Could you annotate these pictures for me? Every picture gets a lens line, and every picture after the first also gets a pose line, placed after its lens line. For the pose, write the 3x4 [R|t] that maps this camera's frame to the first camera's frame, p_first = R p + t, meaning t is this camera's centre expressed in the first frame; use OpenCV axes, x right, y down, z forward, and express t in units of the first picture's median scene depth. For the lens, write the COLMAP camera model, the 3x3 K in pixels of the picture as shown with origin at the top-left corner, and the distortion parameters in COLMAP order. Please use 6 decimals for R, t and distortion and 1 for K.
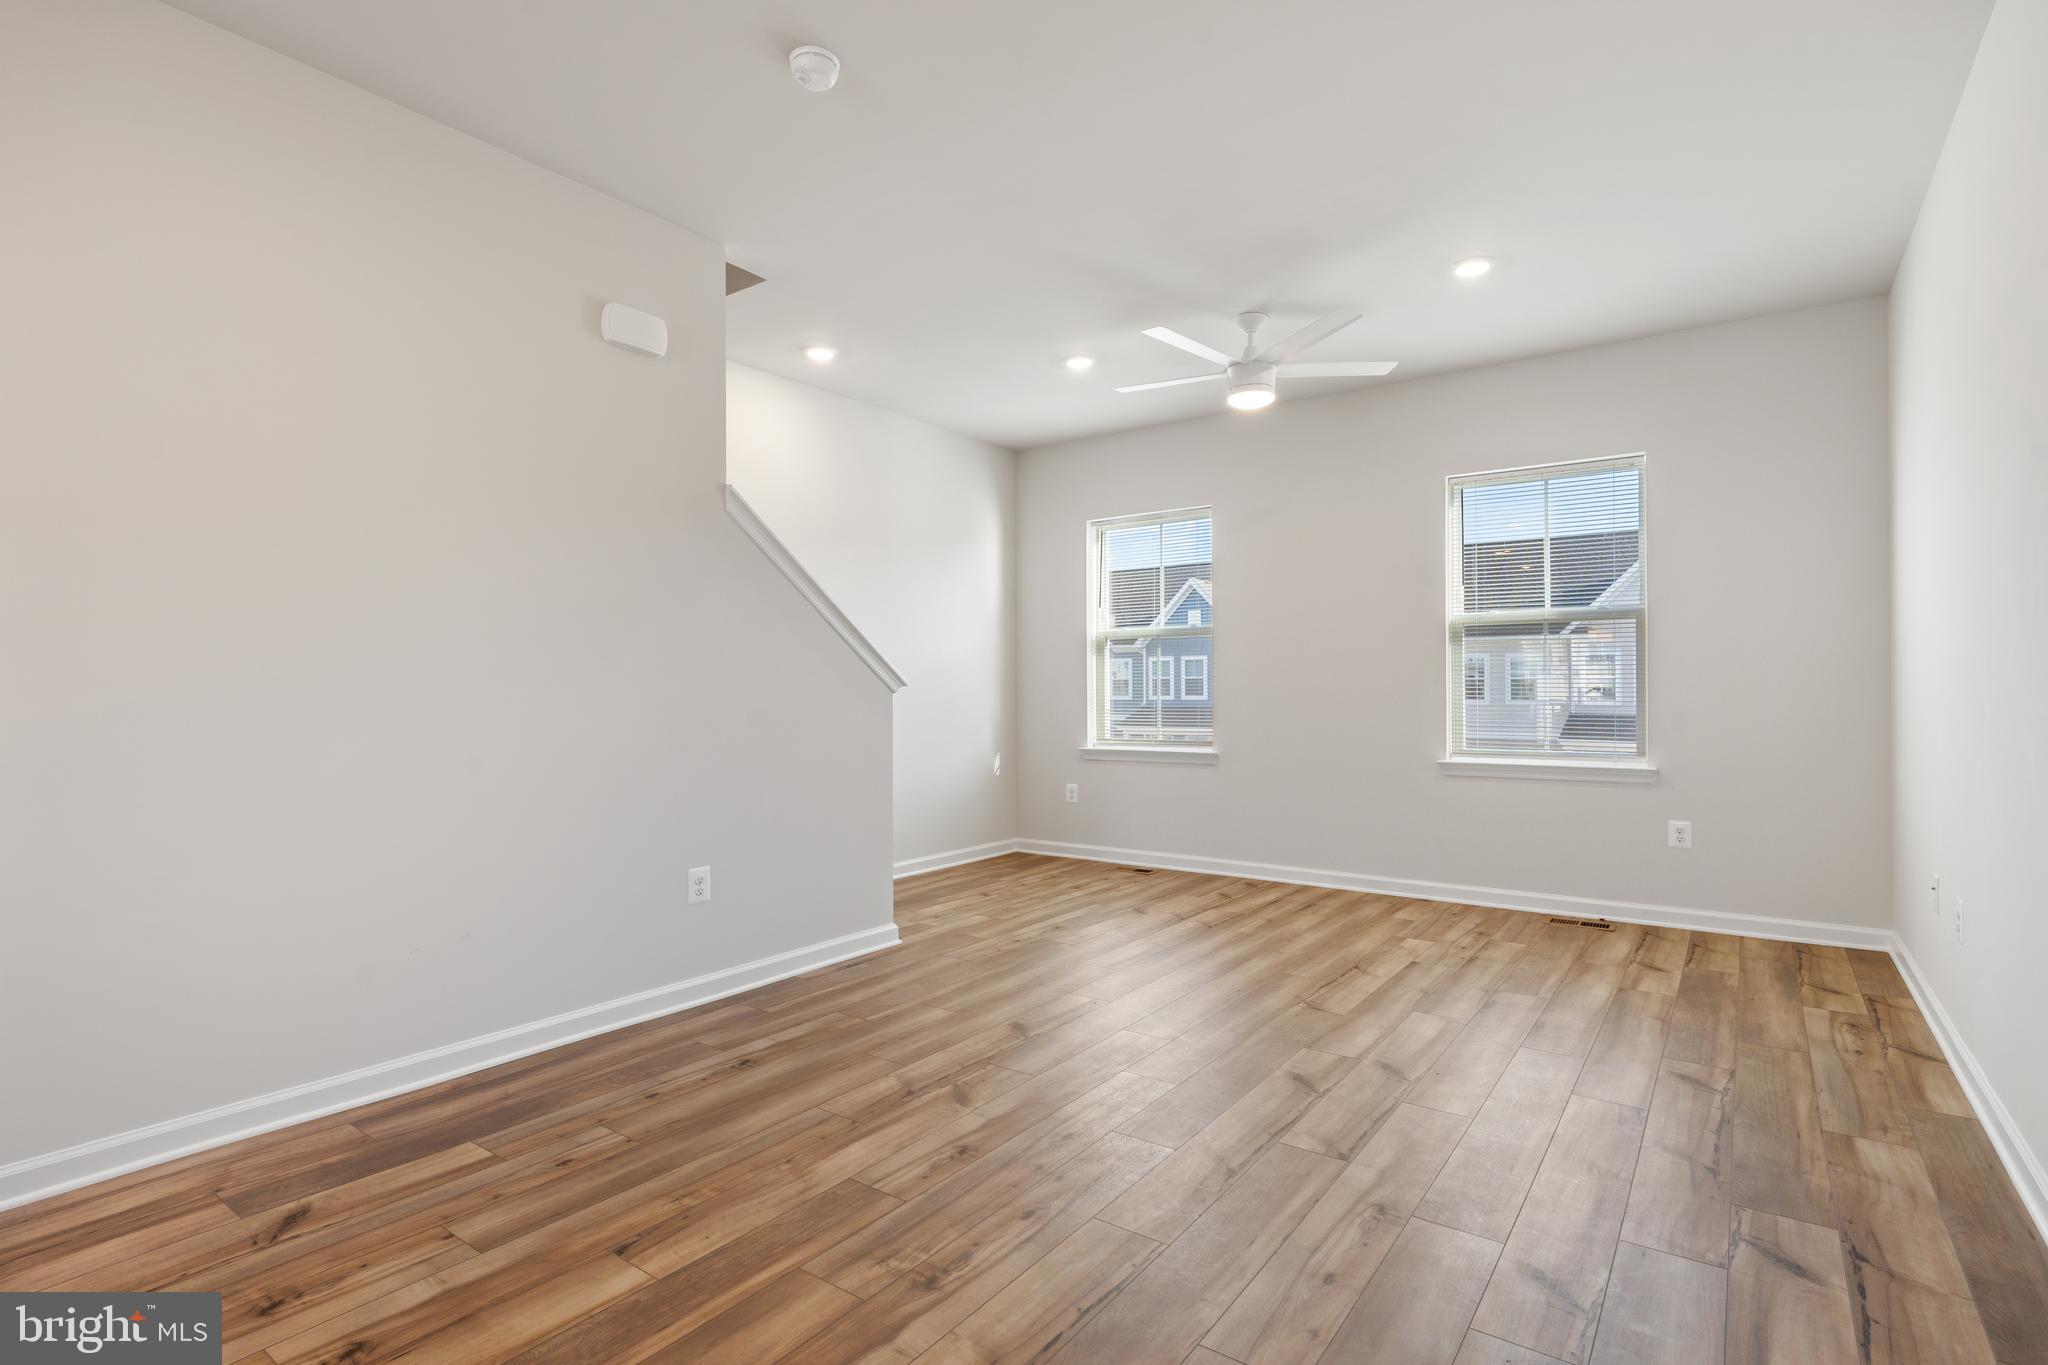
lens RADIAL K [[1010.6, 0, 1021.5], [0, 1010.6, 689.2], [0, 0, 1]] dist [0.002506, -0.000180]
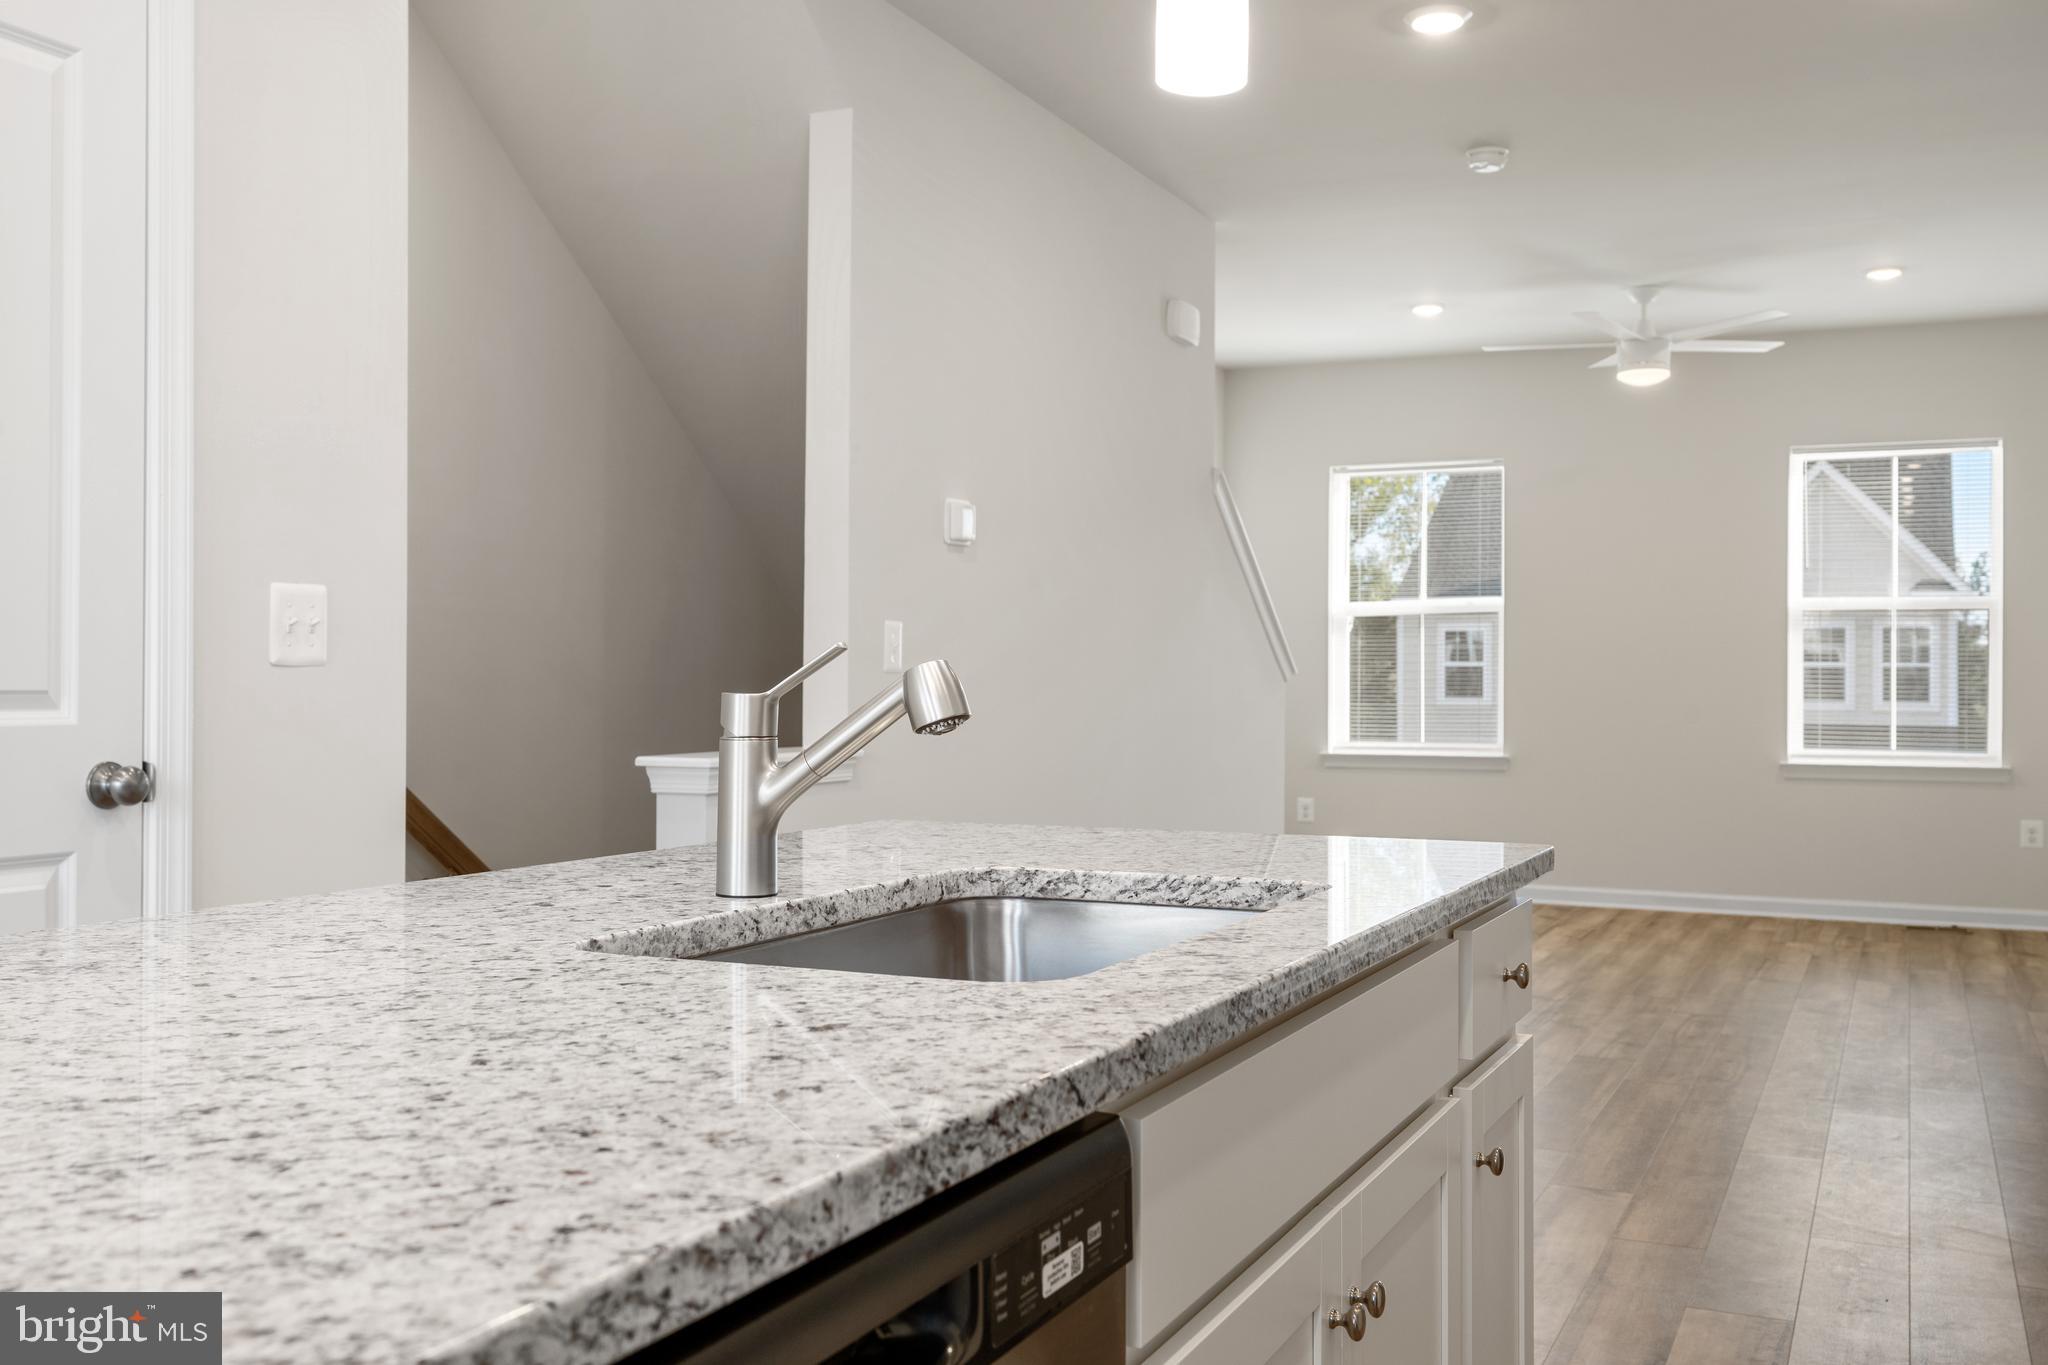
lens RADIAL K [[1889.1, 0, 1023.2], [0, 1889.1, 676.8], [0, 0, 1]] dist [-0.011412, 0.000000]
pose [[0.983323, 0.010777, 0.181546, -1.124496], [-0.010710, 0.999942, -0.001347, 0.007703], [-0.181550, -0.000620, 0.983382, -1.074477]]
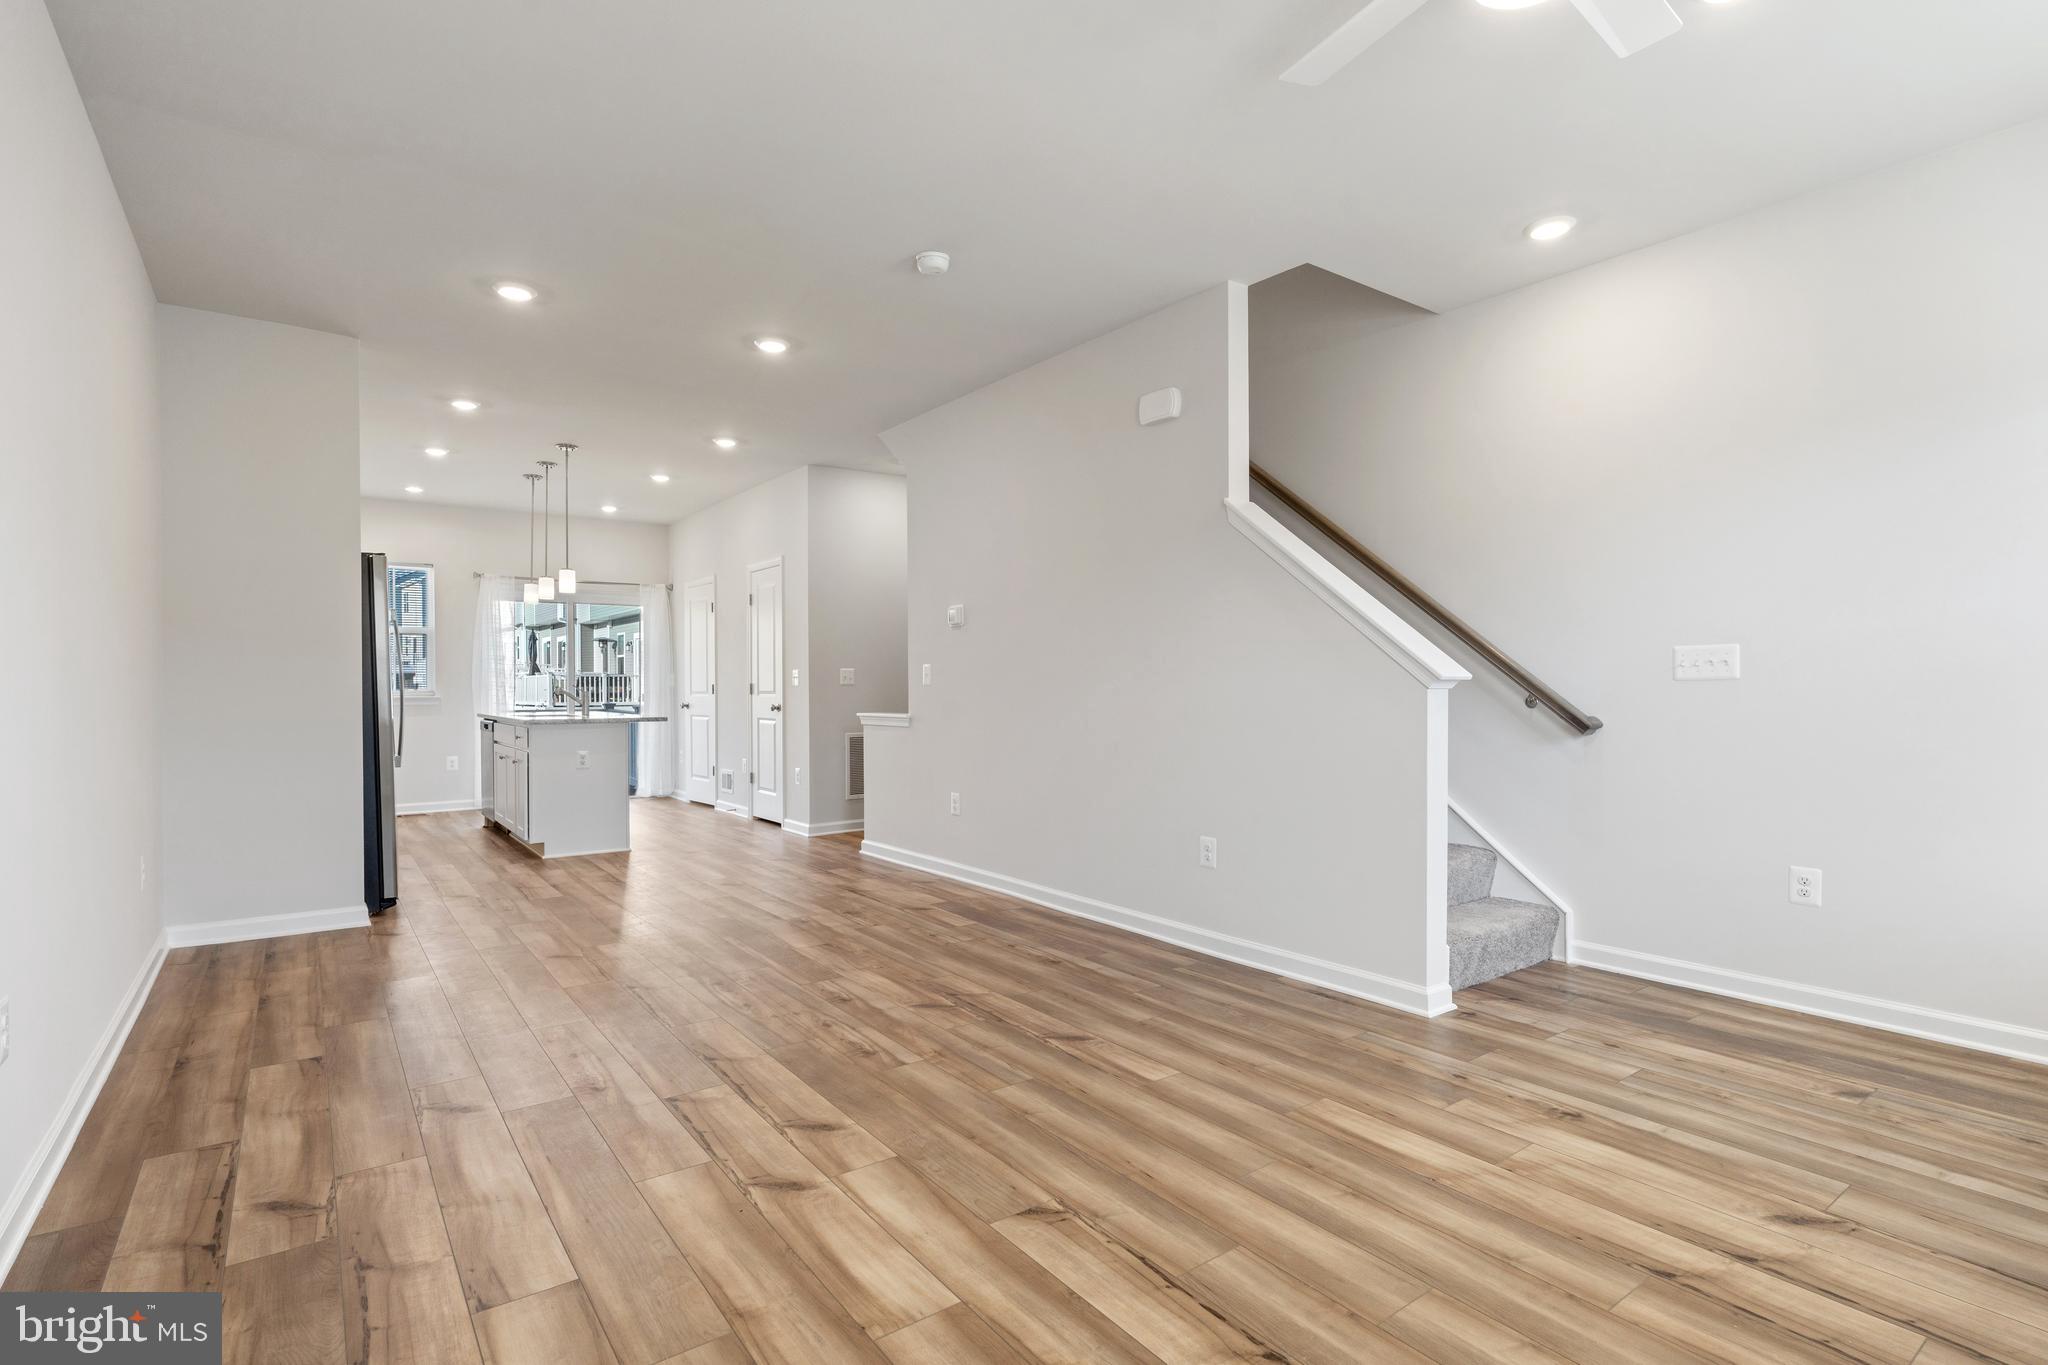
lens RADIAL K [[1011.5, 0, 1020.3], [0, 1011.5, 689.7], [0, 0, 1]] dist [-0.005215, 0.000502]
pose [[-0.320544, 0.005952, -0.947215, 1.024363], [0.004937, 0.999977, 0.004612, 0.002145], [0.947221, -0.003198, -0.320567, 1.410553]]
